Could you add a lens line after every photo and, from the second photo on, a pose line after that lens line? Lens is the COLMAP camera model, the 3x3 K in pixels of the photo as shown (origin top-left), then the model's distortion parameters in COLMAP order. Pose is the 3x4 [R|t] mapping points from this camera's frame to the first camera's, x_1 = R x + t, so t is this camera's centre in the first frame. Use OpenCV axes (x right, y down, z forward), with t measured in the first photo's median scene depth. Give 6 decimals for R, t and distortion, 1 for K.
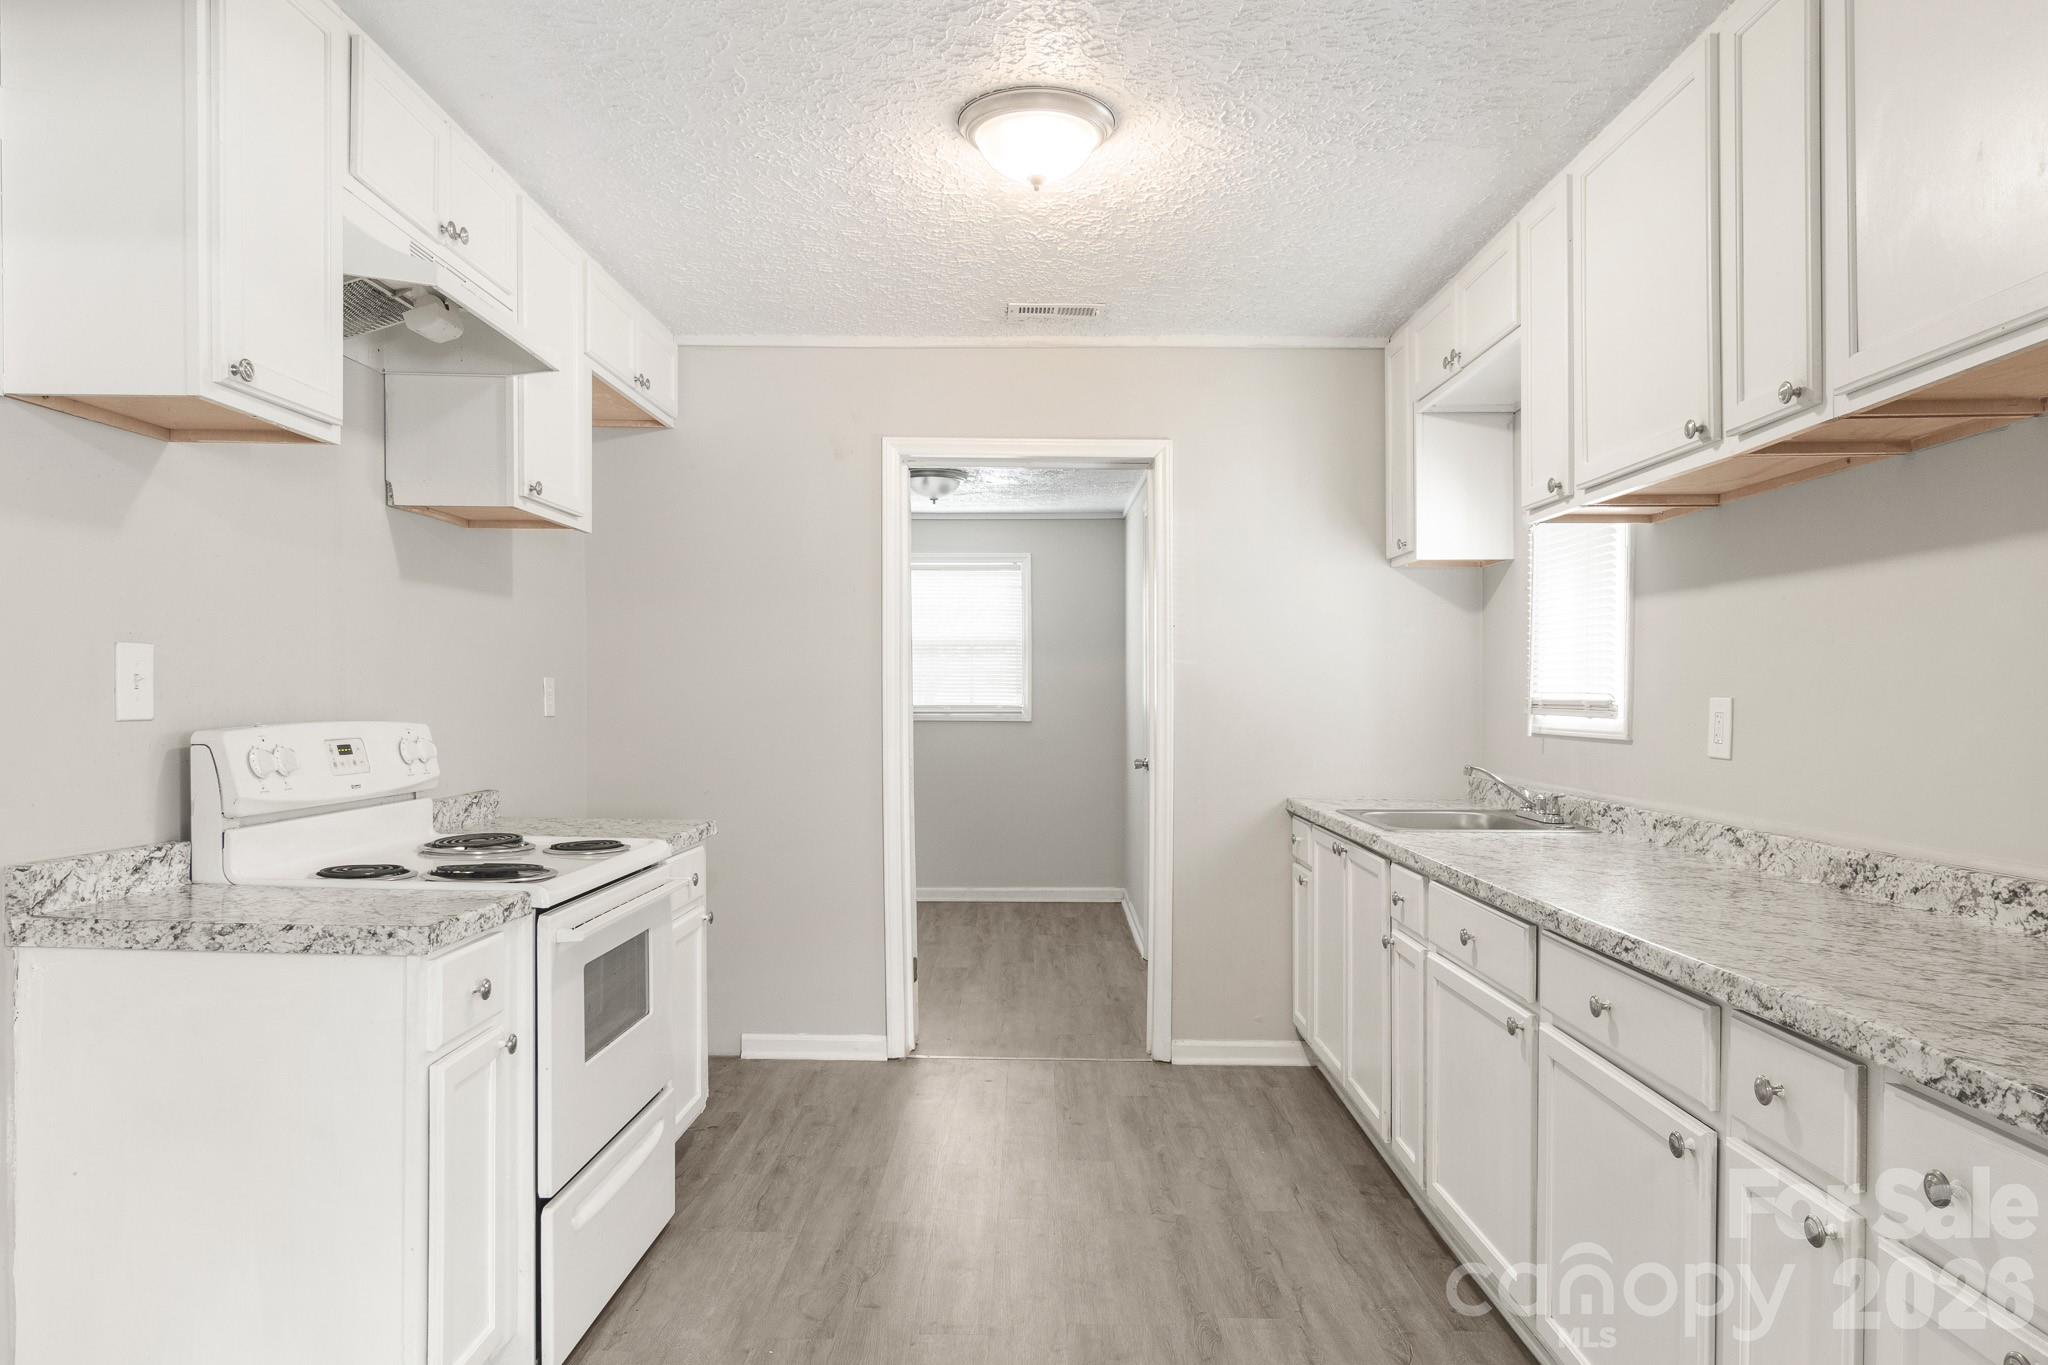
lens RADIAL K [[1320.2, 0, 1011.4], [0, 1320.2, 702.9], [0, 0, 1]] dist [-0.002480, 0.000065]
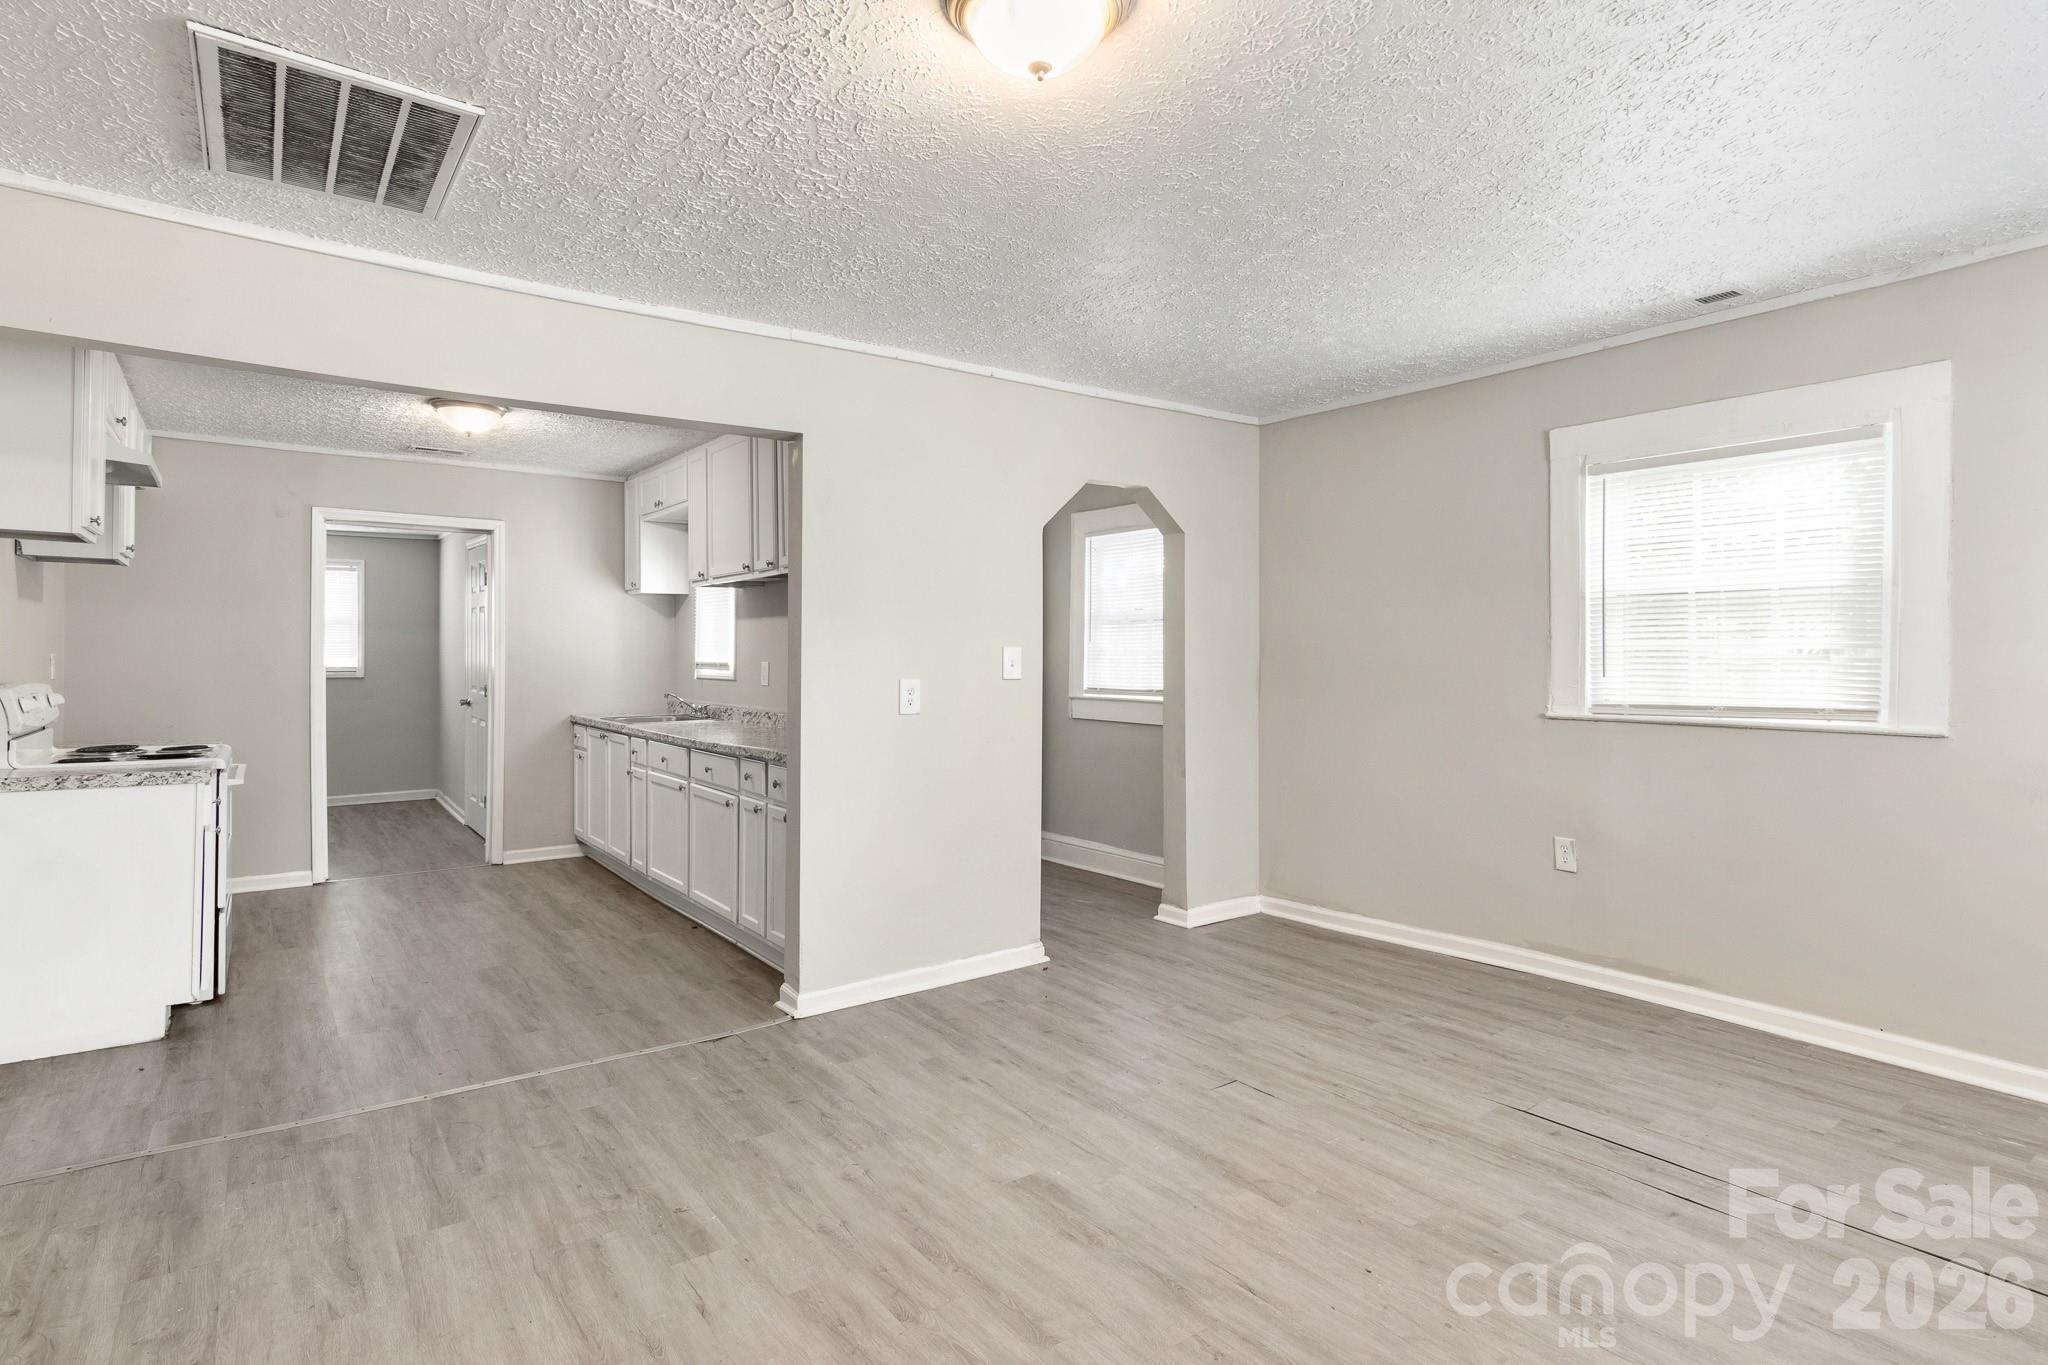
lens RADIAL K [[1050.8, 0, 1031.8], [0, 1050.8, 643.8], [0, 0, 1]] dist [-0.000520, -0.000399]
pose [[0.789779, 0.000532, 0.613391, -0.299000], [0.007528, 0.999916, -0.010560, -0.013519], [-0.613345, 0.012958, 0.789709, -0.920352]]
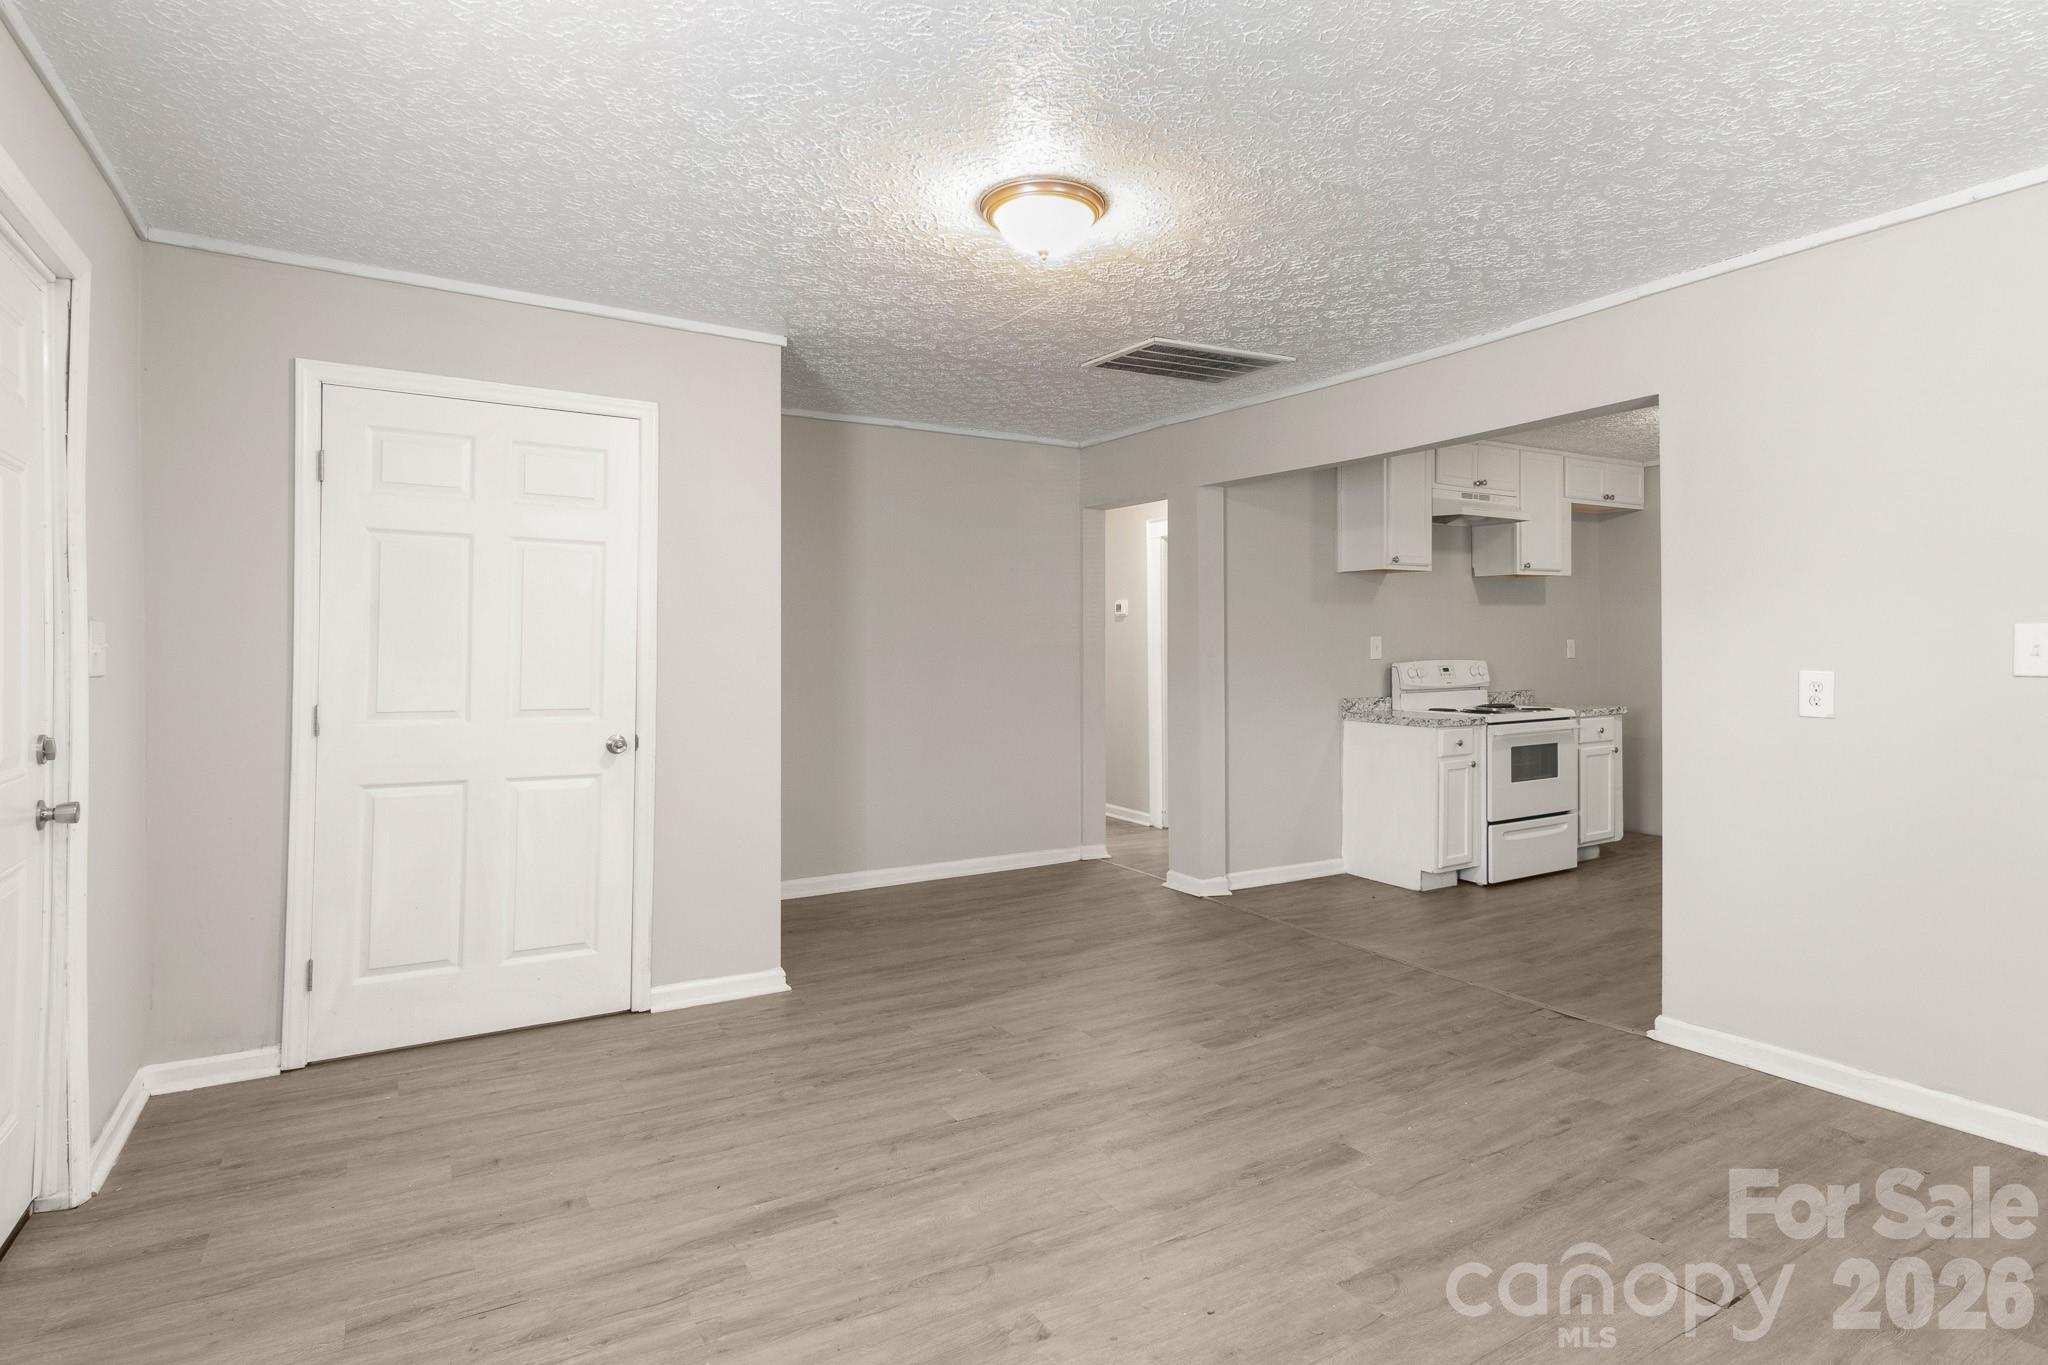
lens RADIAL K [[1070.5, 0, 1034.9], [0, 1070.5, 645.8], [0, 0, 1]] dist [-0.005498, 0.002255]
pose [[0.541257, -0.011765, -0.840775, 0.910551], [0.008996, 0.999926, -0.008201, -0.005714], [0.840809, -0.003125, 0.541323, -0.947207]]
